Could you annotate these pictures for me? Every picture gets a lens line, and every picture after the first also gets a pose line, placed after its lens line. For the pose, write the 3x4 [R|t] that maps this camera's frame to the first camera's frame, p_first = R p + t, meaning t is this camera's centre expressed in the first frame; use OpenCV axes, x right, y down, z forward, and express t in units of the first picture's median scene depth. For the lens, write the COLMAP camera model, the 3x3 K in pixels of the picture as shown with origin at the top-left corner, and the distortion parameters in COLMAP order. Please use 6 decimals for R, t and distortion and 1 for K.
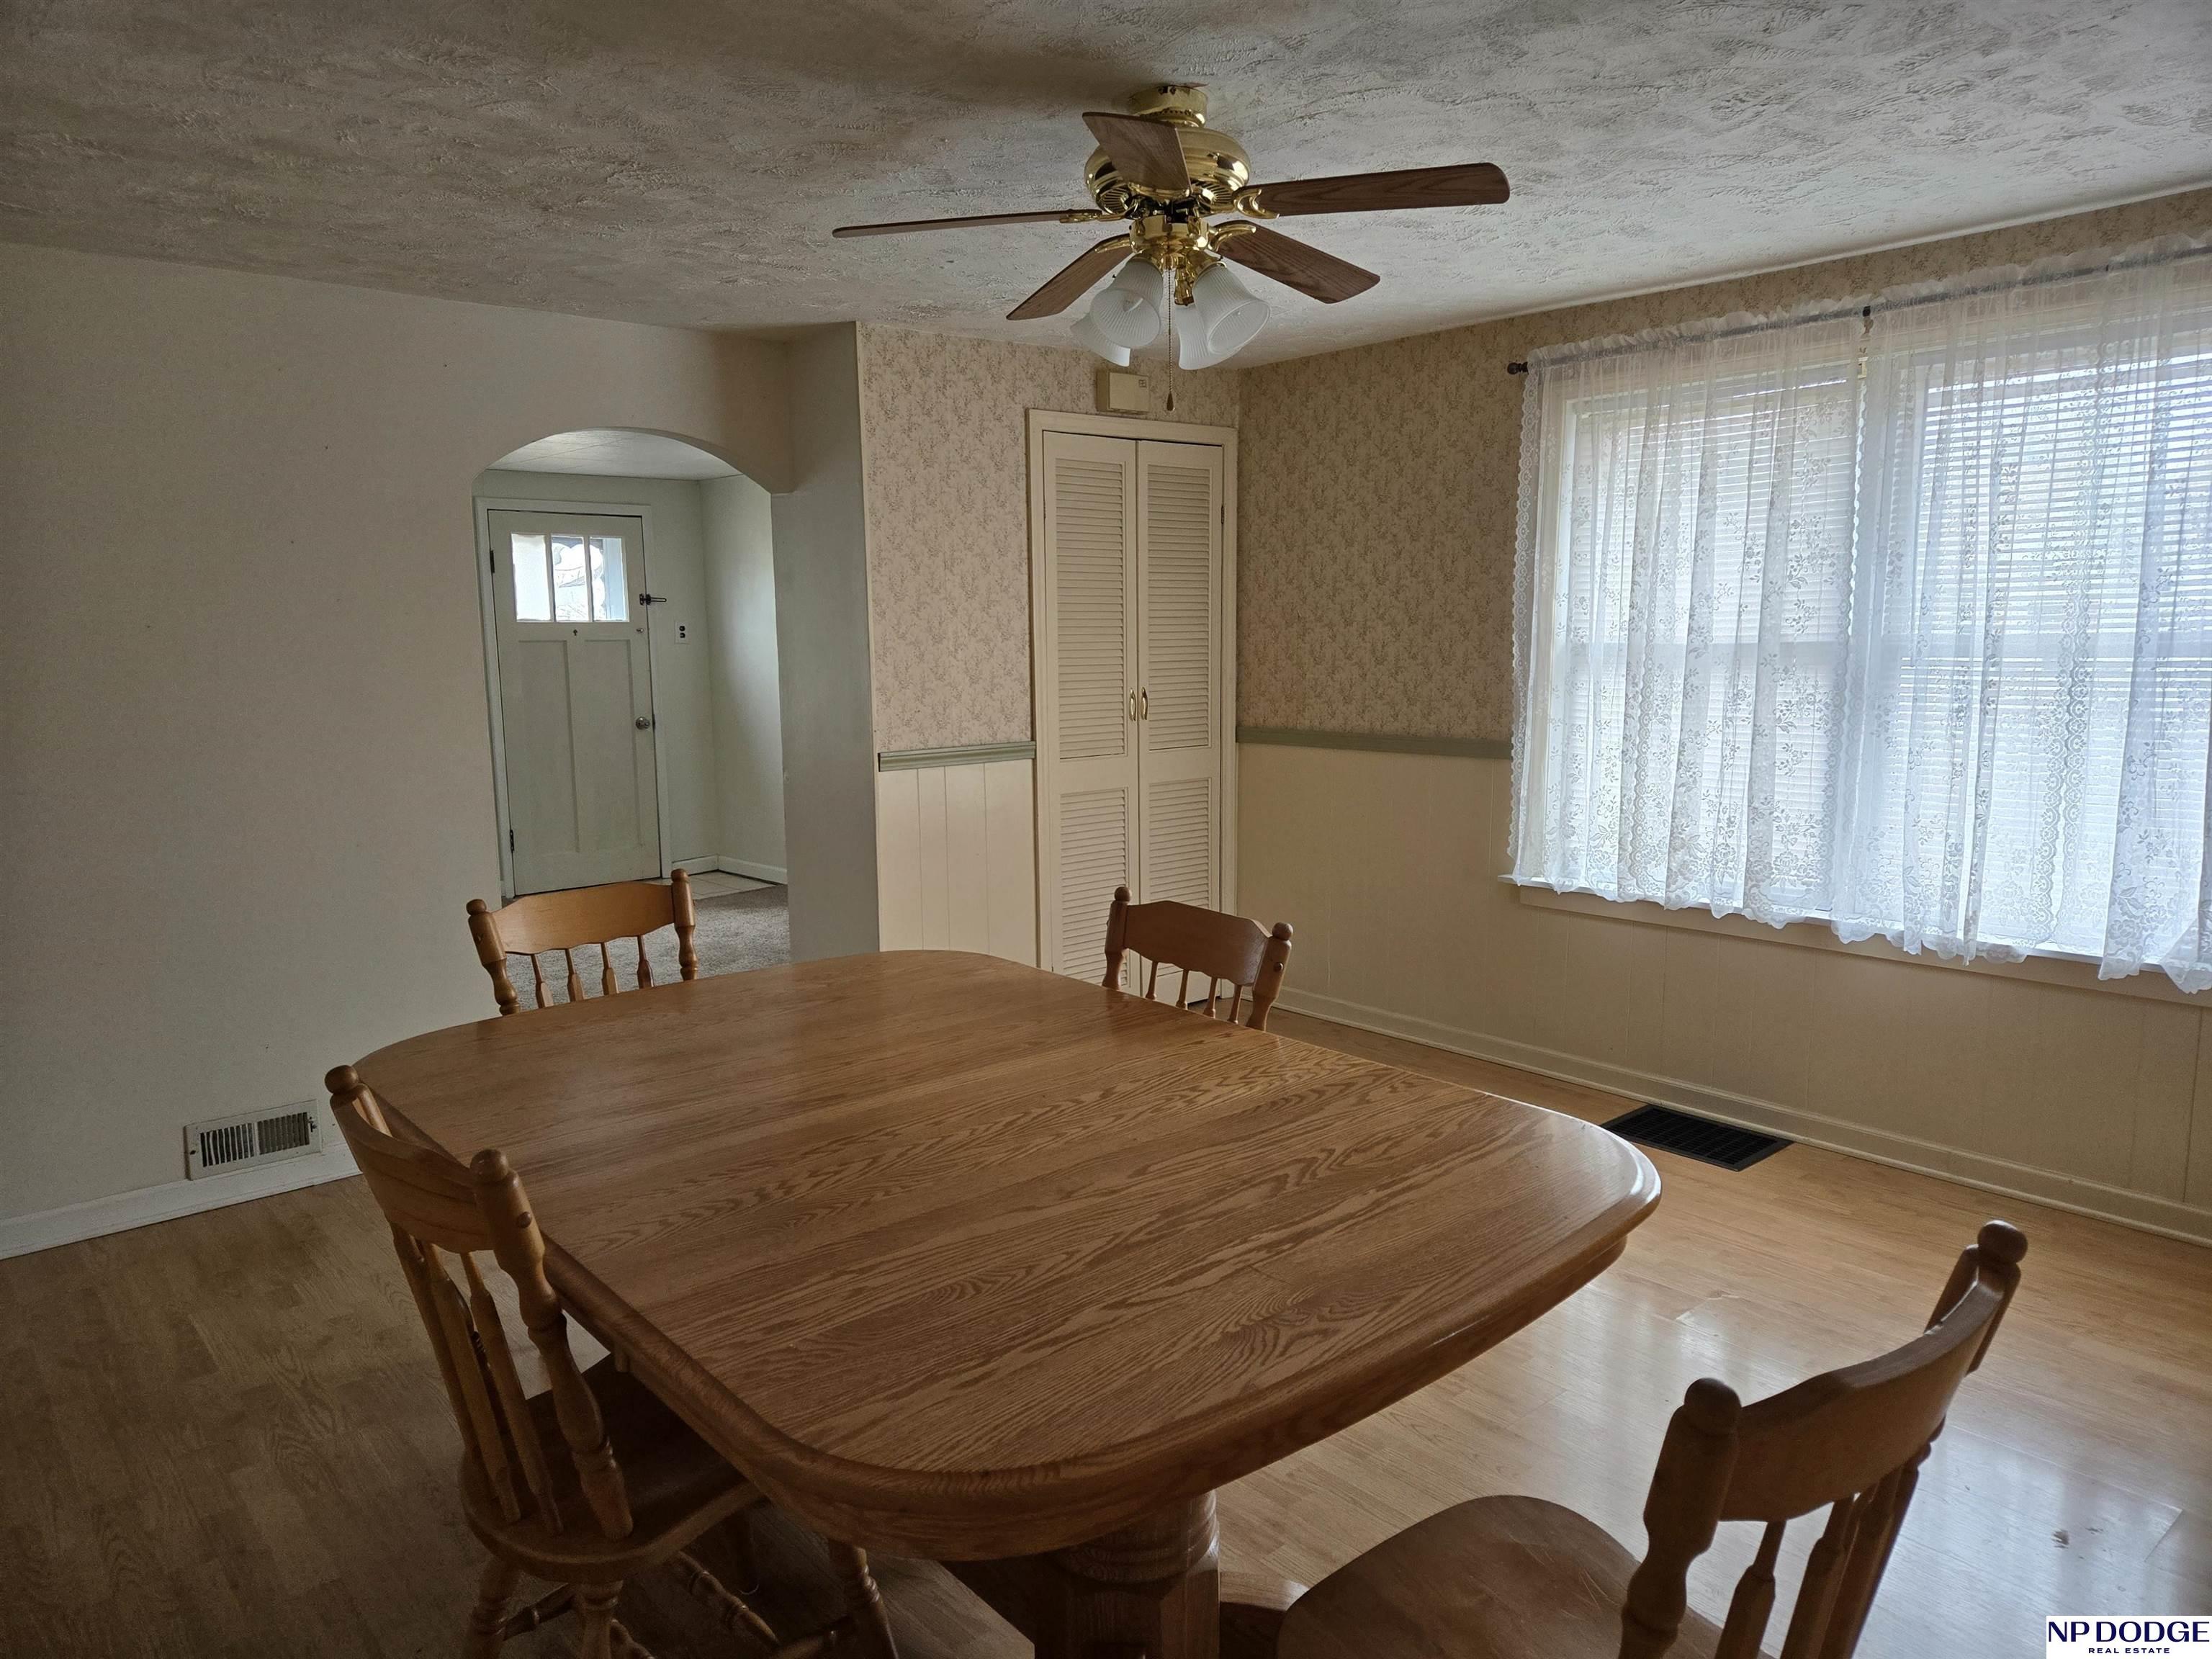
lens RADIAL K [[1466.7, 0, 1111.1], [0, 1466.7, 814.9], [0, 0, 1]] dist [0.075833, -0.056044]
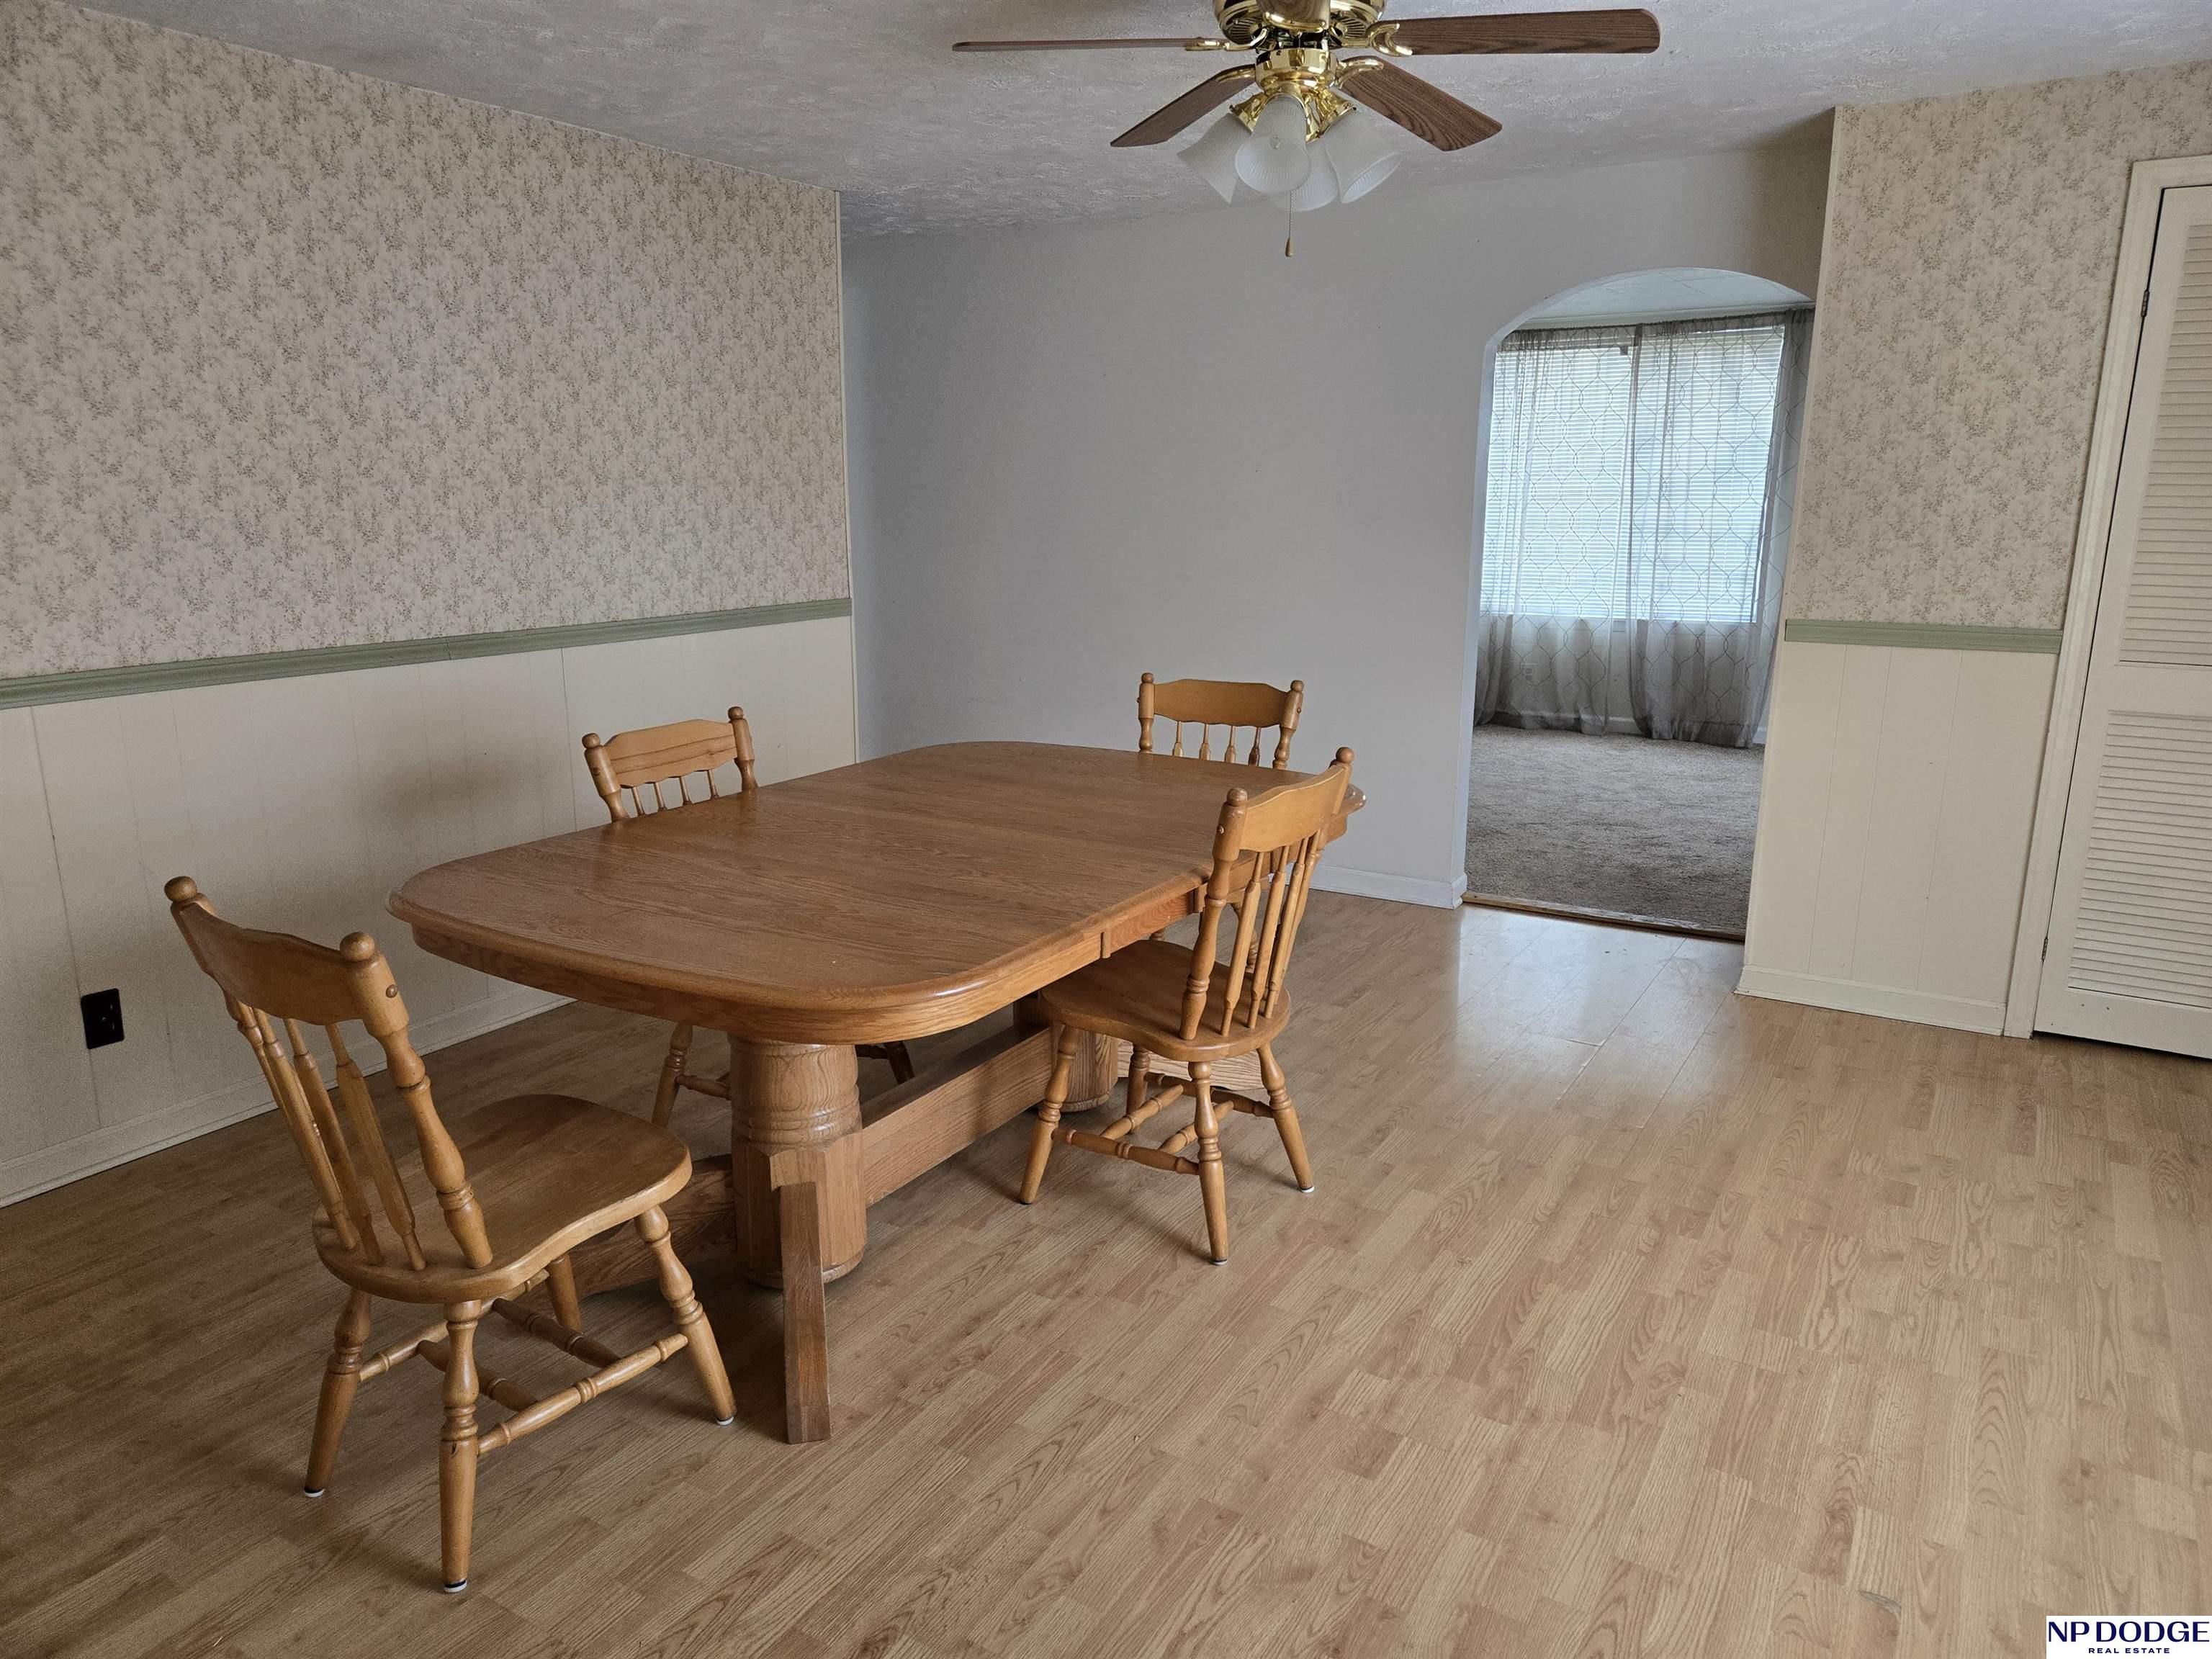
lens RADIAL K [[1497.6, 0, 1106.0], [0, 1497.6, 829.5], [0, 0, 1]] dist [0.000253, -0.001931]
pose [[0.295616, 0.230290, -0.927134, 0.319752], [-0.125039, 0.971487, 0.201439, -0.027357], [0.947089, 0.056379, 0.315982, 0.190517]]
